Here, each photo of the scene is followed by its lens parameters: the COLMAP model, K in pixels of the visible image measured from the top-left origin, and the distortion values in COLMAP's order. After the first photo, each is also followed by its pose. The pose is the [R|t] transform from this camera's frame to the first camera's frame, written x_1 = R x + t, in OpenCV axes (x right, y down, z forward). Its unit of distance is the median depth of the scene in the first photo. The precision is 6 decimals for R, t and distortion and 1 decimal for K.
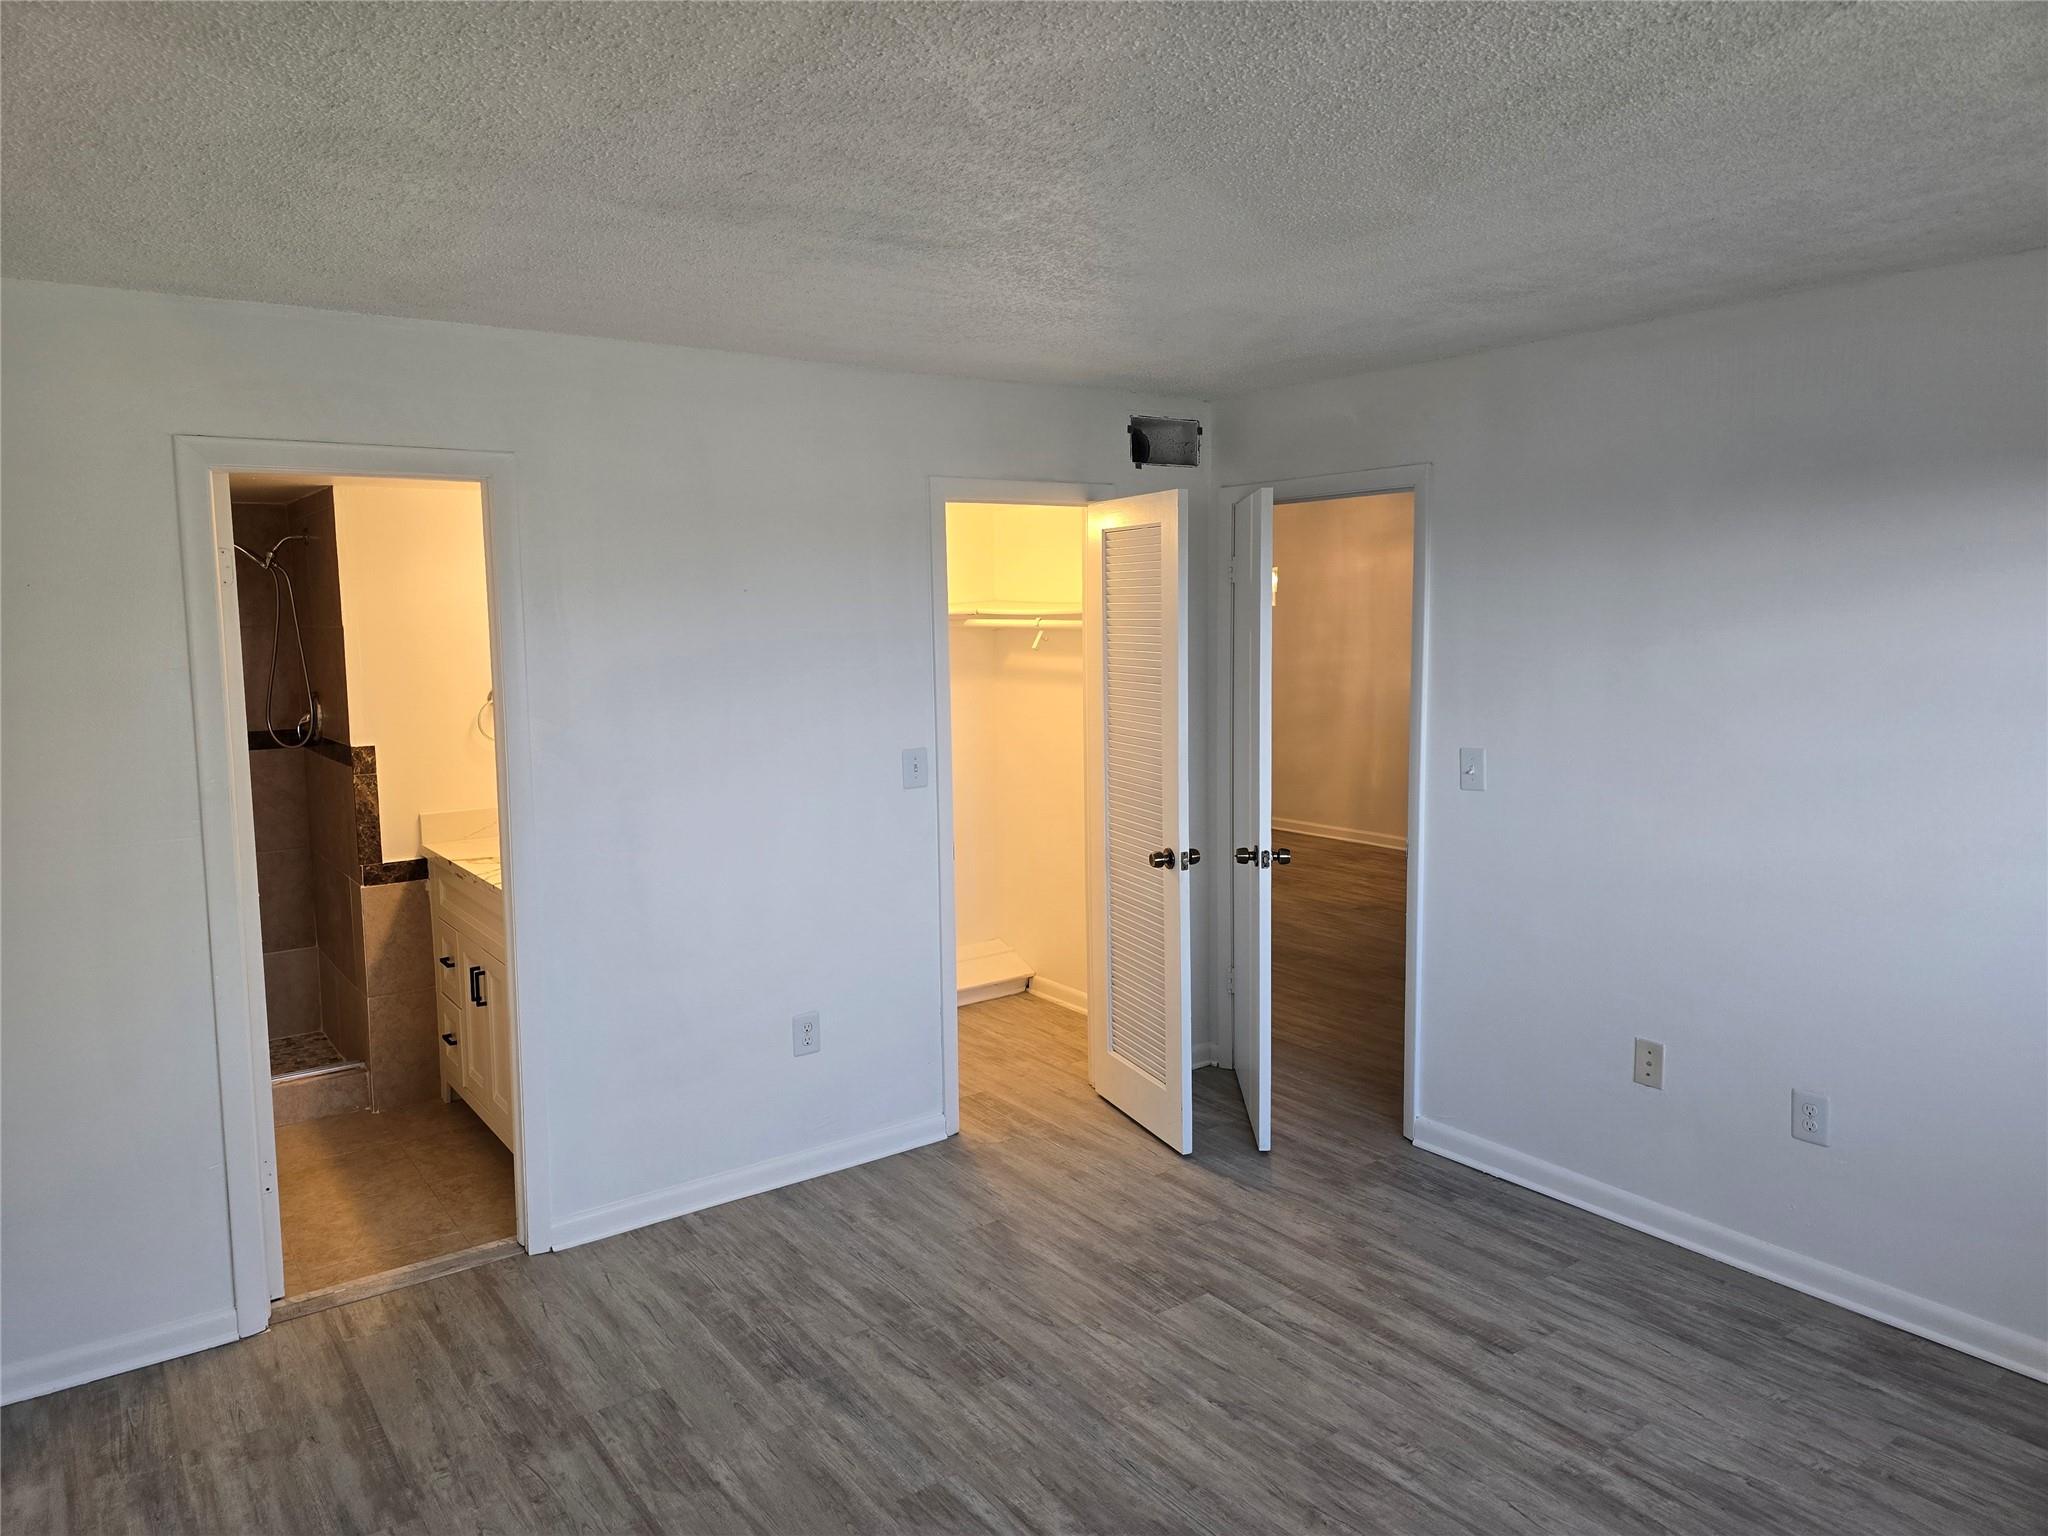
lens RADIAL K [[1379.3, 0, 1023.8], [0, 1379.3, 766.1], [0, 0, 1]] dist [0.022977, 0.000564]
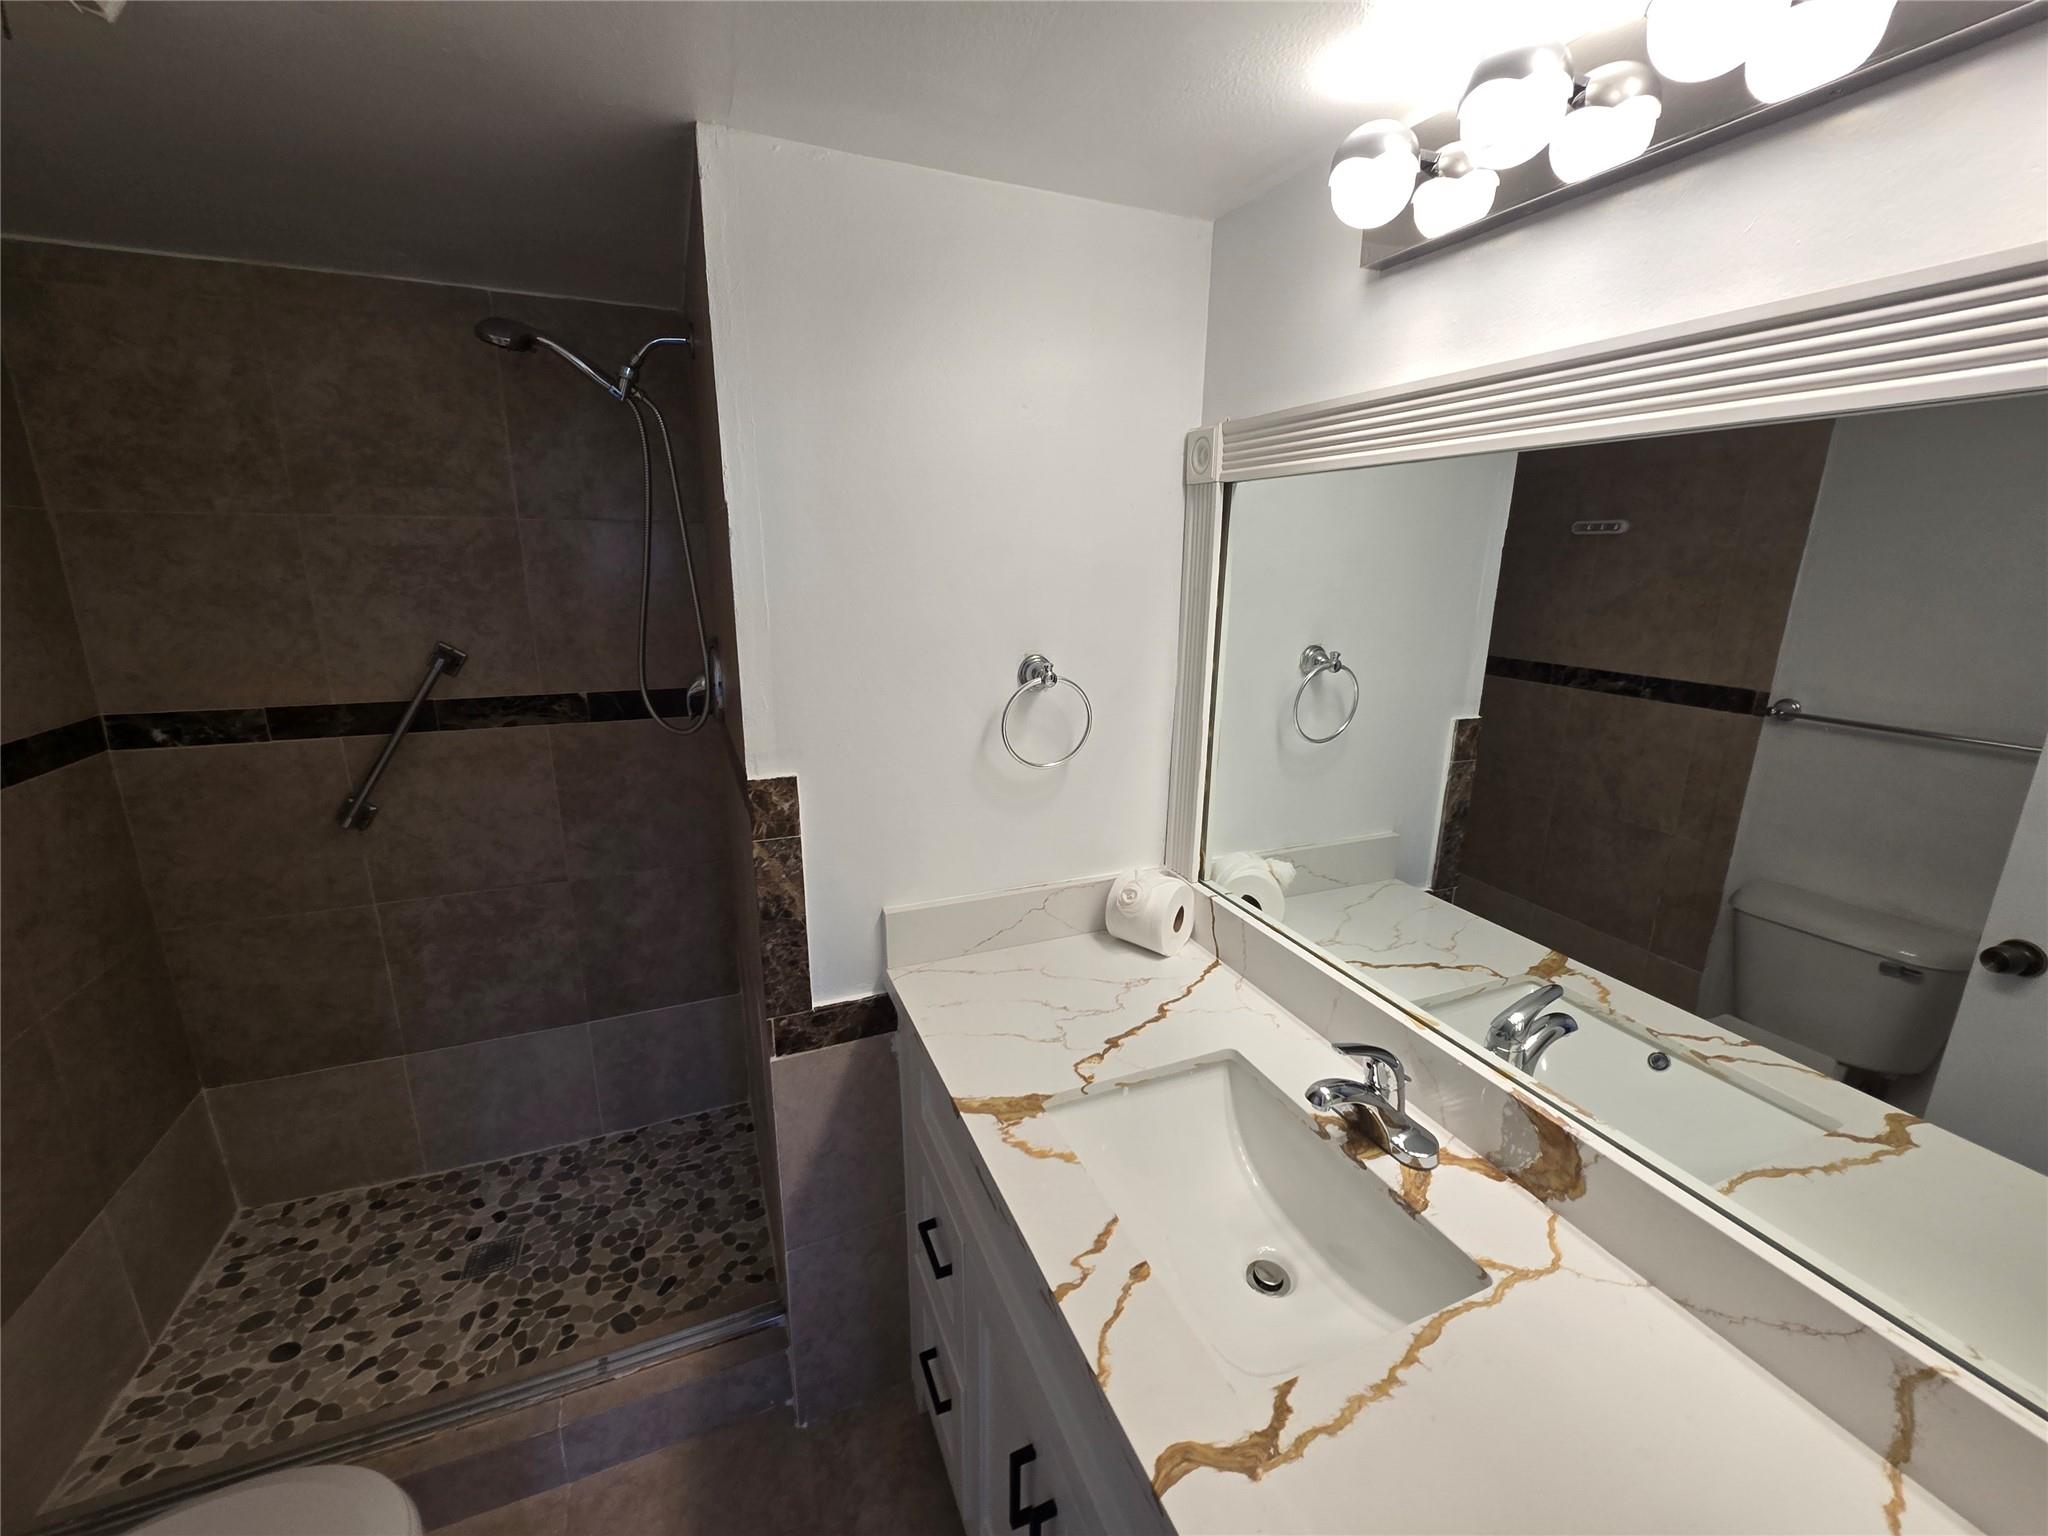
lens RADIAL K [[826.5, 0, 1020.7], [0, 826.5, 764.5], [0, 0, 1]] dist [-0.001237, -0.000049]
pose [[0.971737, 0.078757, -0.222539, -0.338255], [-0.044194, 0.986731, 0.156231, -0.065078], [0.231890, -0.141981, 0.962324, 0.760634]]
